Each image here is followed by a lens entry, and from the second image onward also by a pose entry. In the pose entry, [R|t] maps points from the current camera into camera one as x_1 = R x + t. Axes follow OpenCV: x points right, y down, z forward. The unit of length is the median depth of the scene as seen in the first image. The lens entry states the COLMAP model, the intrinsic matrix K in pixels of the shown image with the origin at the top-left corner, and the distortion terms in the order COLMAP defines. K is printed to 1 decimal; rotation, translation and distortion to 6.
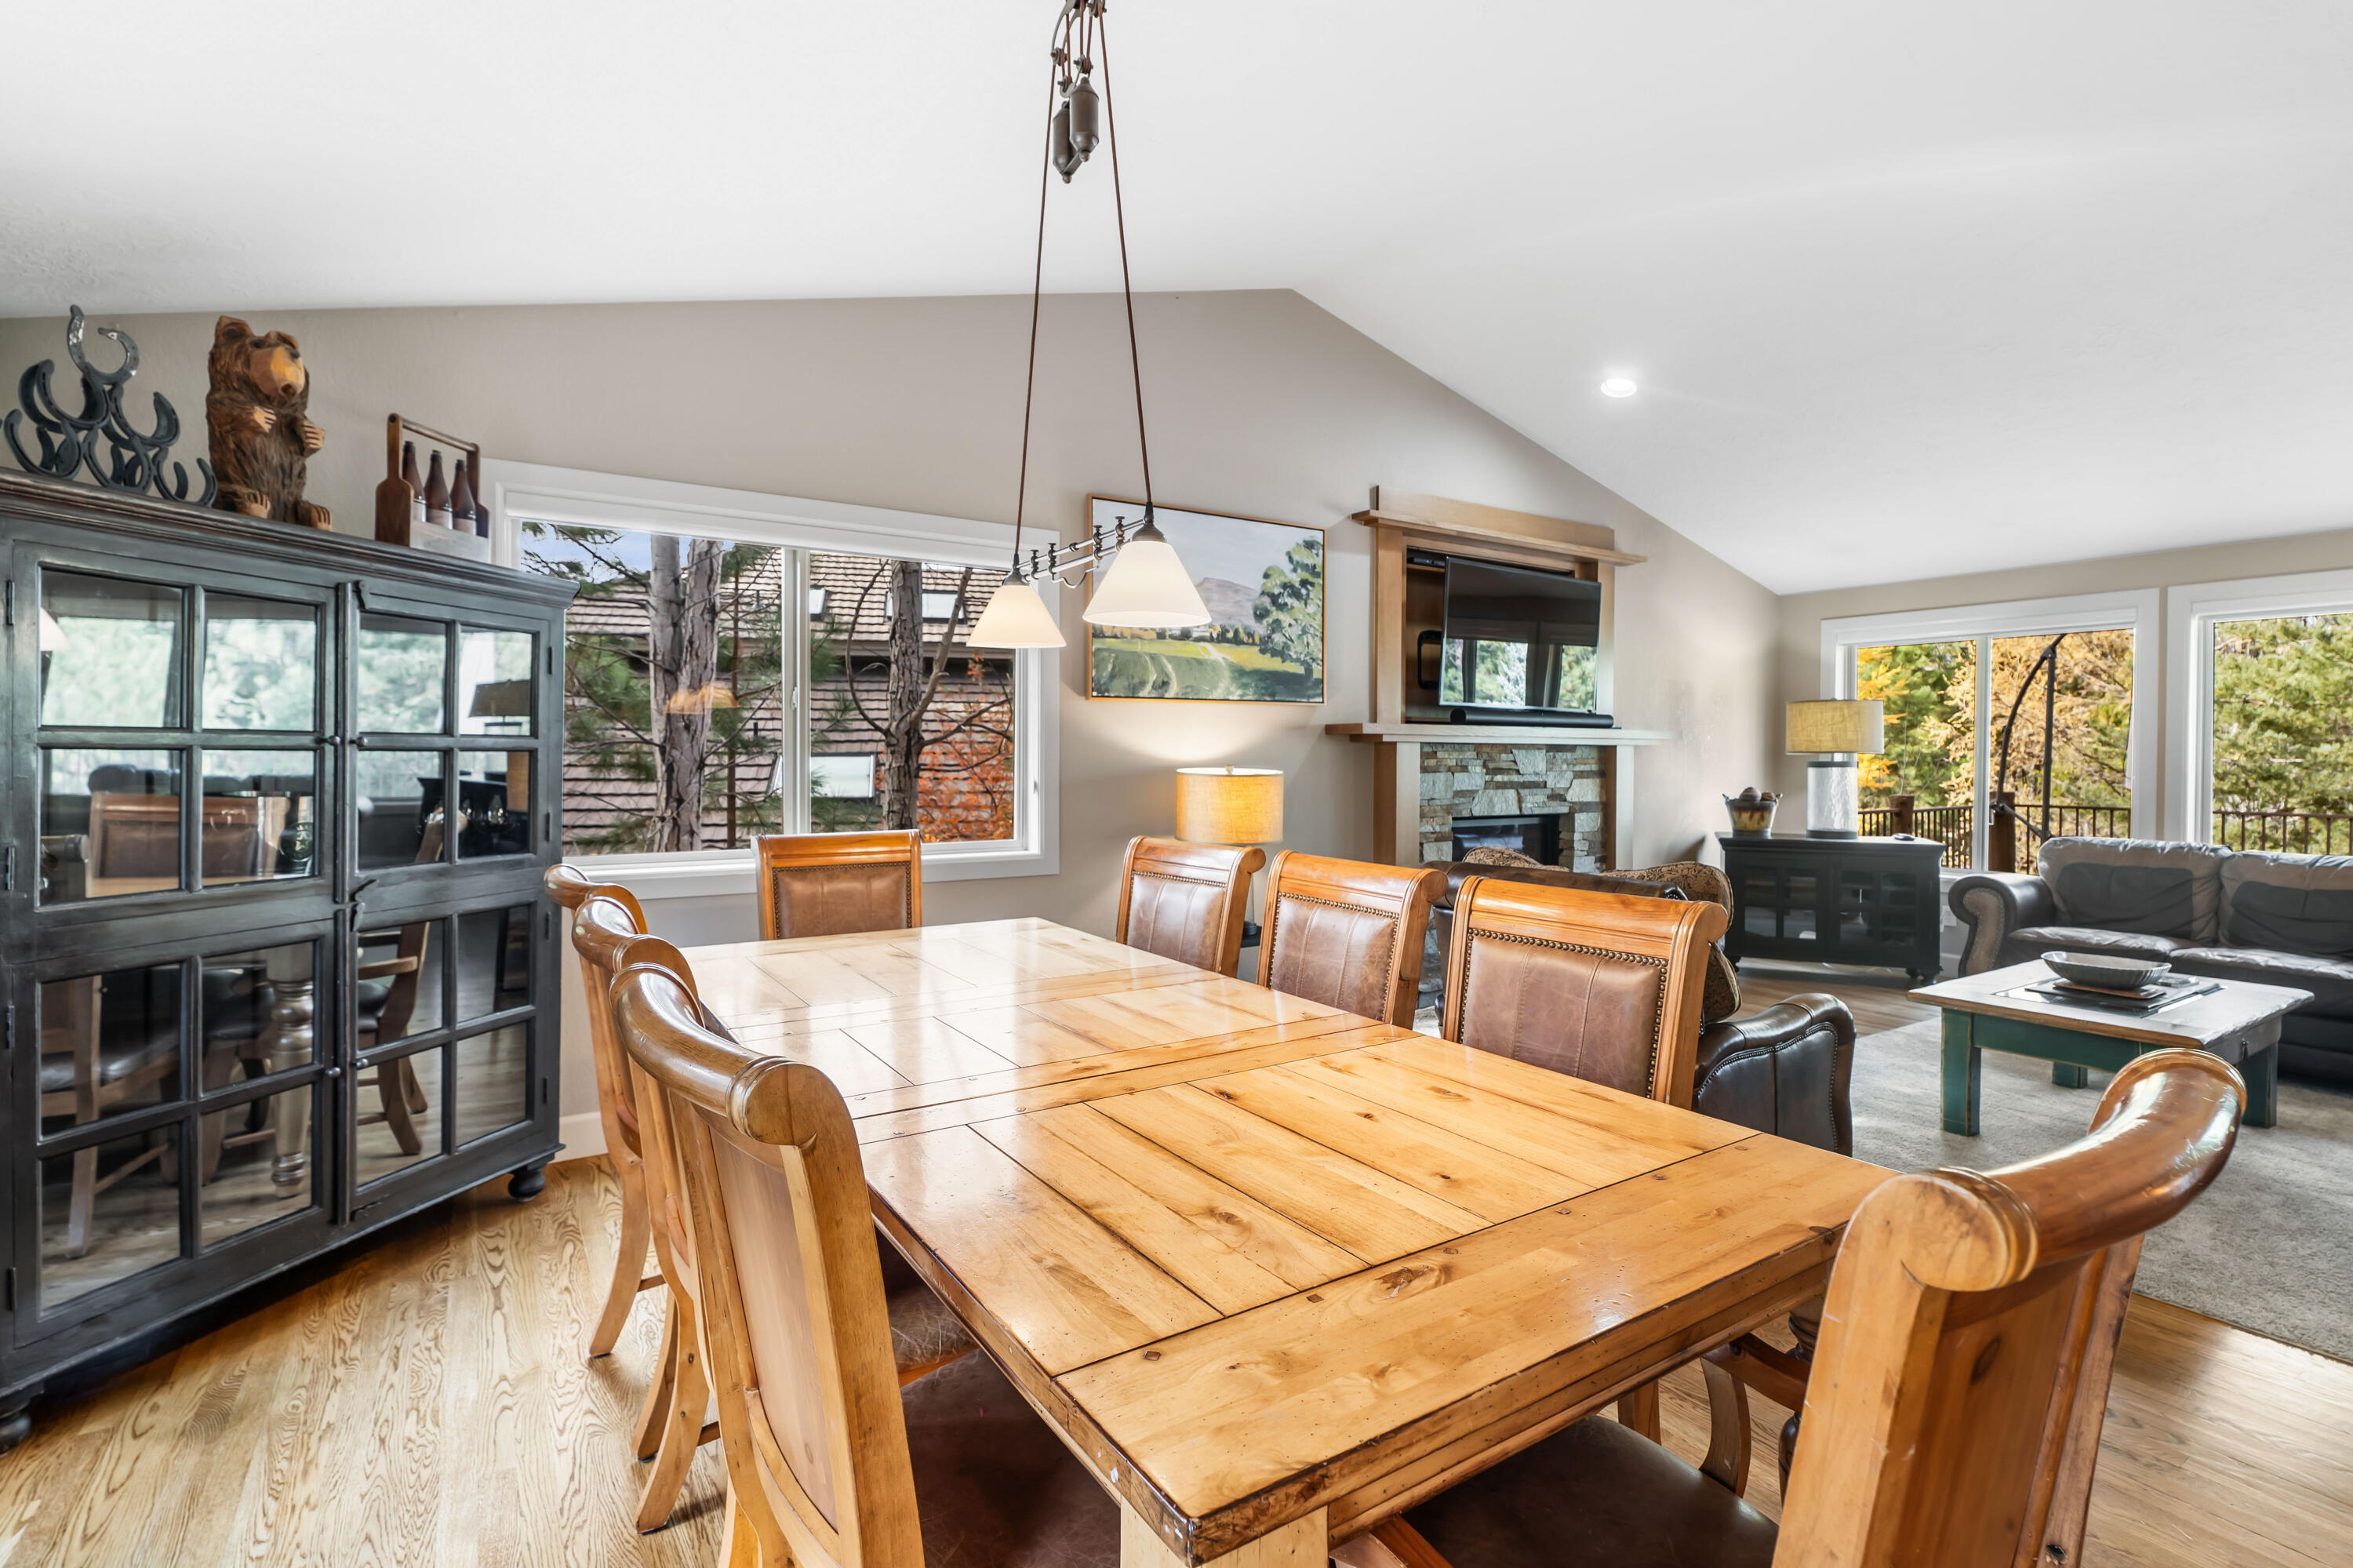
lens RADIAL K [[1076.2, 0, 1160.0], [0, 1076.2, 772.1], [0, 0, 1]] dist [-0.002056, 0.000254]
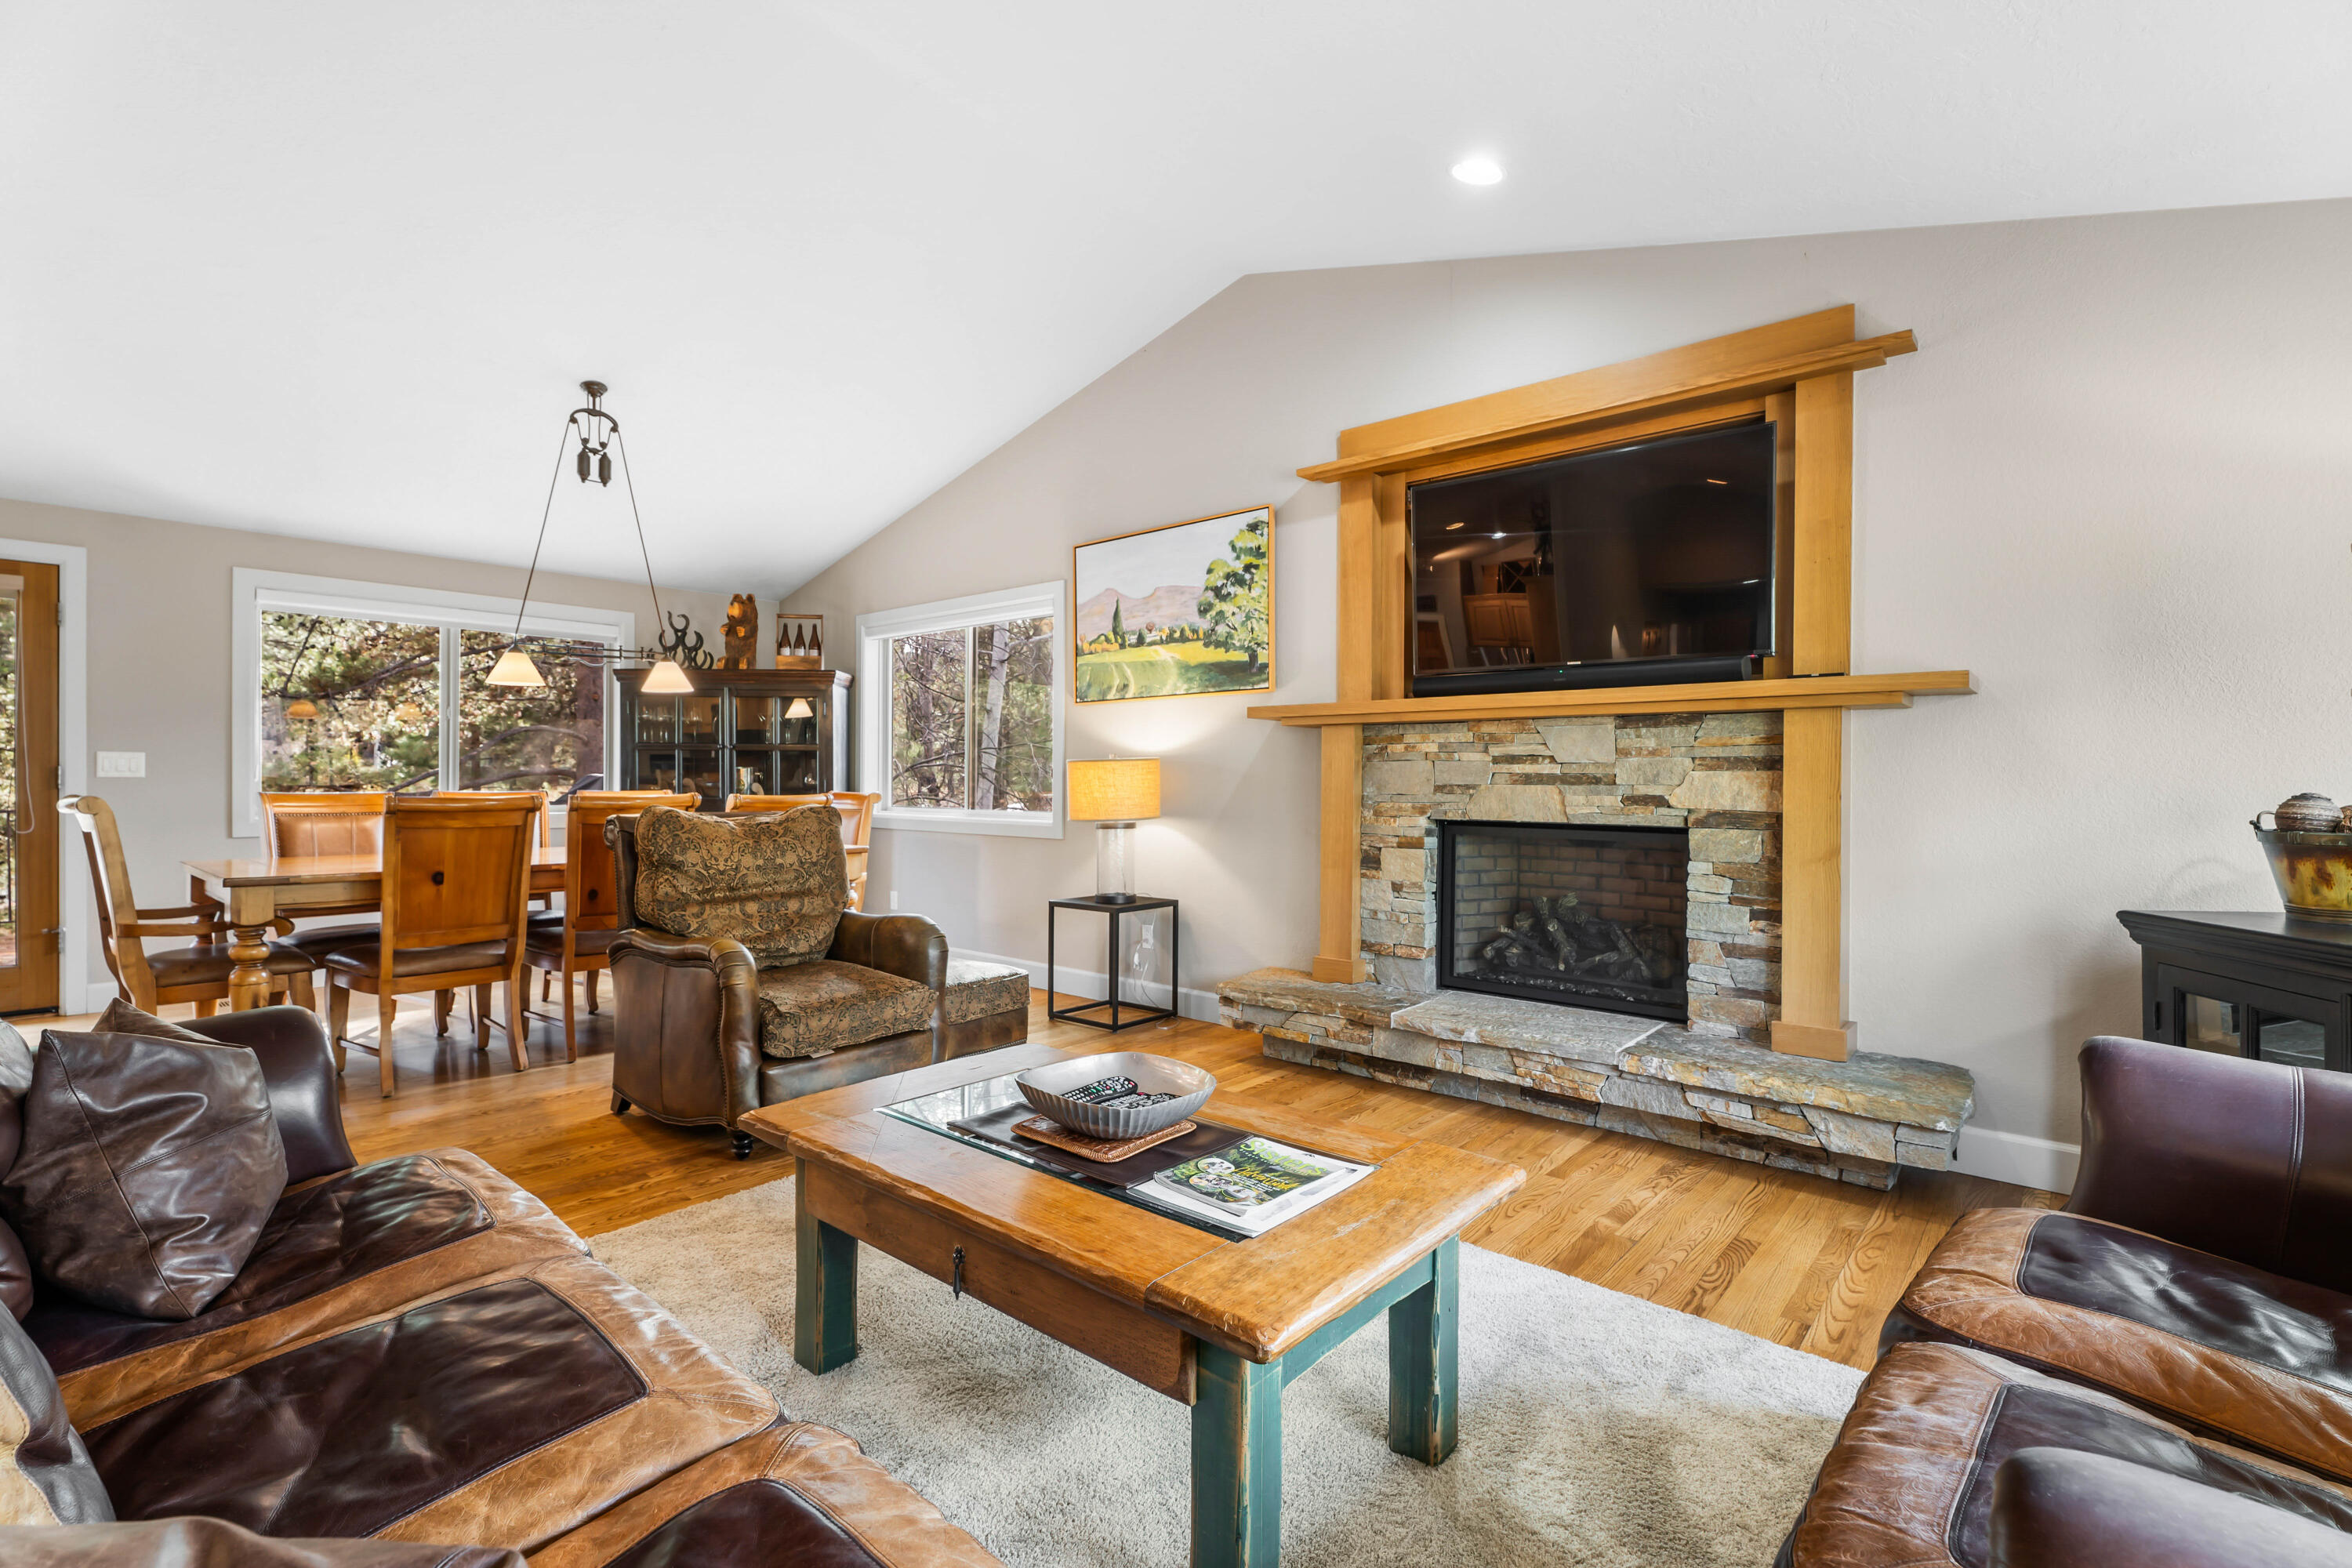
lens RADIAL K [[1075.7, 0, 1157.6], [0, 1075.7, 781.3], [0, 0, 1]] dist [-0.002056, 0.000254]
pose [[0.270412, -0.001525, -0.962743, 1.991649], [-0.019643, 0.999782, -0.007101, 0.050407], [0.962544, 0.020831, 0.270323, 1.253000]]
